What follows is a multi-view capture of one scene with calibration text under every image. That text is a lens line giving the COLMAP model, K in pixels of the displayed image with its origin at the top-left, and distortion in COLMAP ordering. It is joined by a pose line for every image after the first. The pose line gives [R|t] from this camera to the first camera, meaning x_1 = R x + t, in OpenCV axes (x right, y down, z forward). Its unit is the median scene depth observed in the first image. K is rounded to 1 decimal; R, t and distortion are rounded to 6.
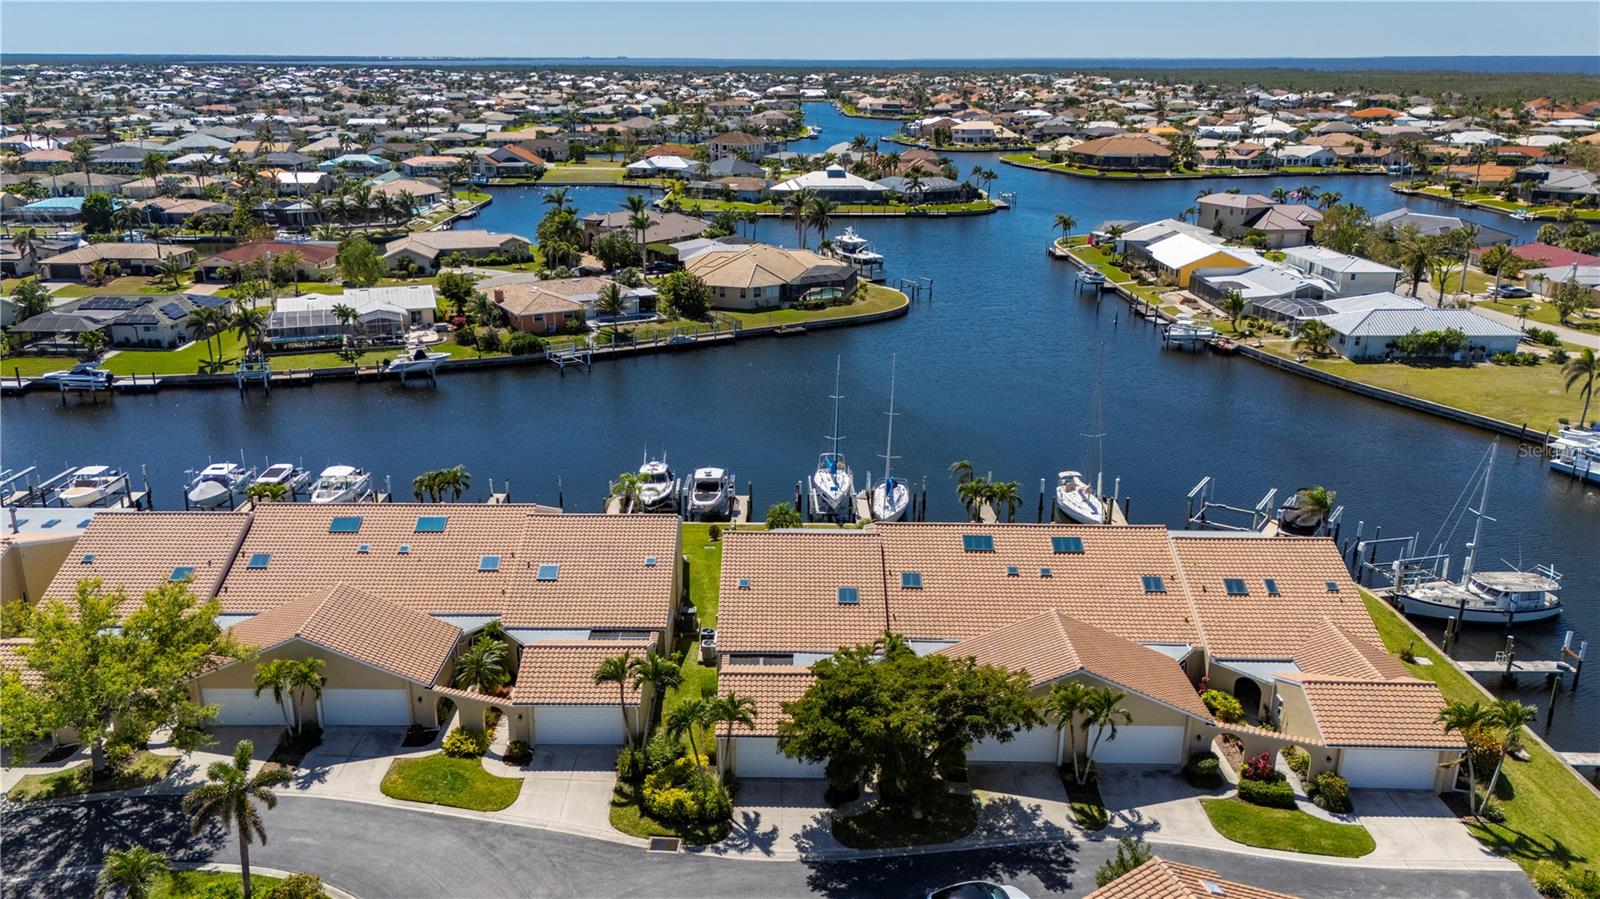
lens RADIAL K [[1181.9, 0, 762.1], [0, 1181.9, 490.0], [0, 0, 1]] dist [0.077727, -0.073854]
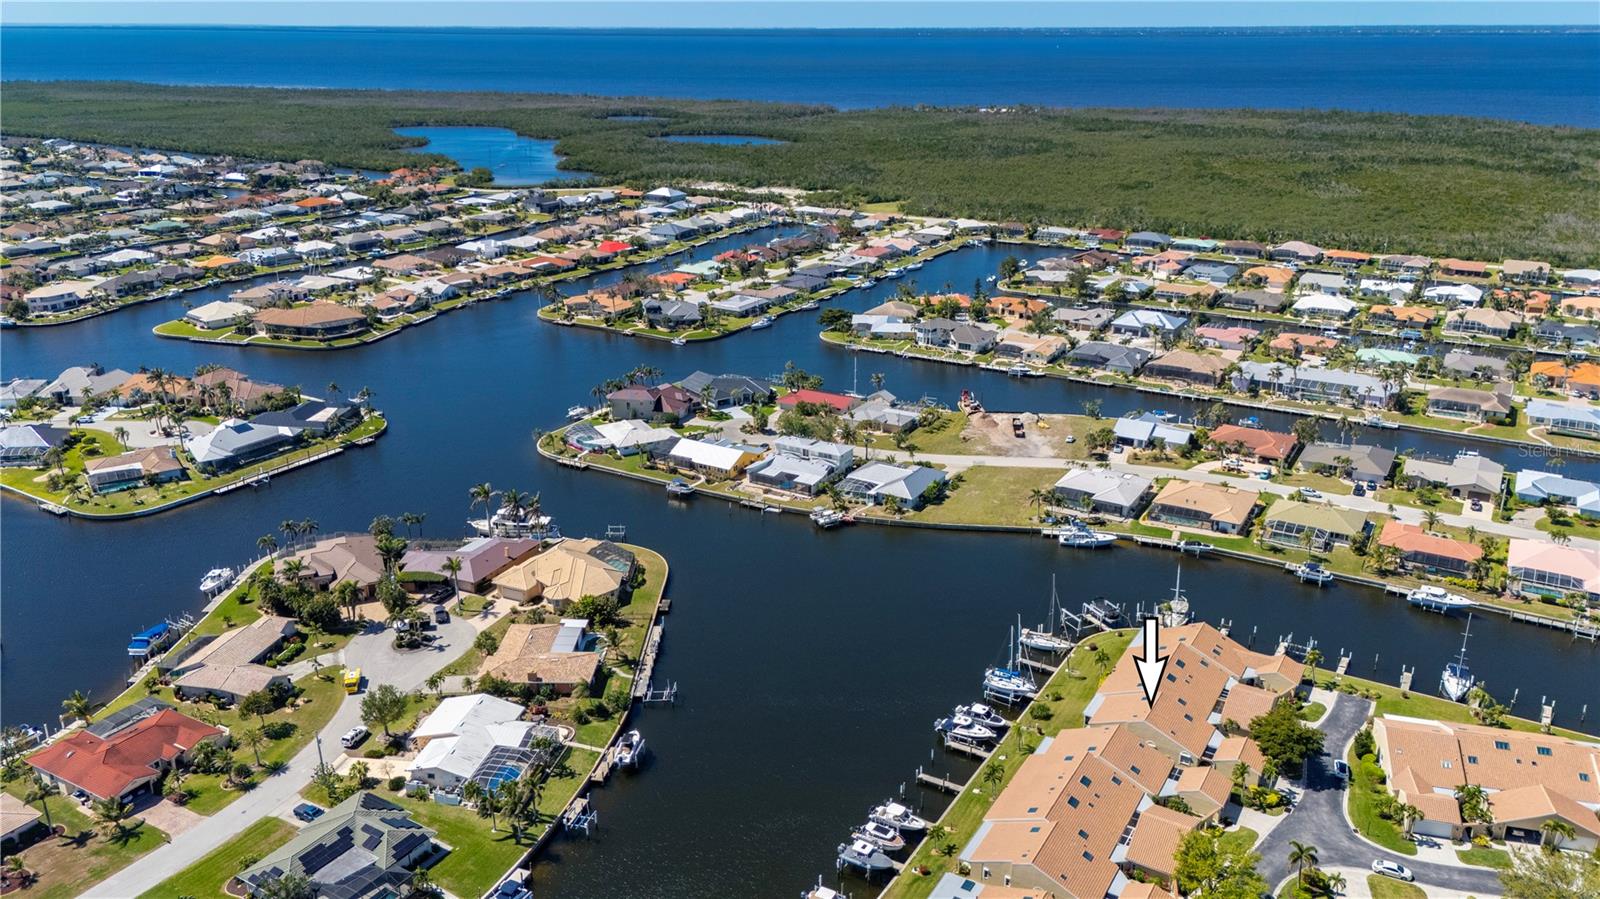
lens RADIAL K [[1190.9, 0, 800.0], [0, 1190.9, 449.5], [0, 0, 1]] dist [0.073319, -0.071612]
pose [[0.503914, -0.291294, 0.813153, -0.956464], [0.296494, 0.942551, 0.153909, -0.461171], [-0.811272, 0.163538, 0.561332, 0.034814]]
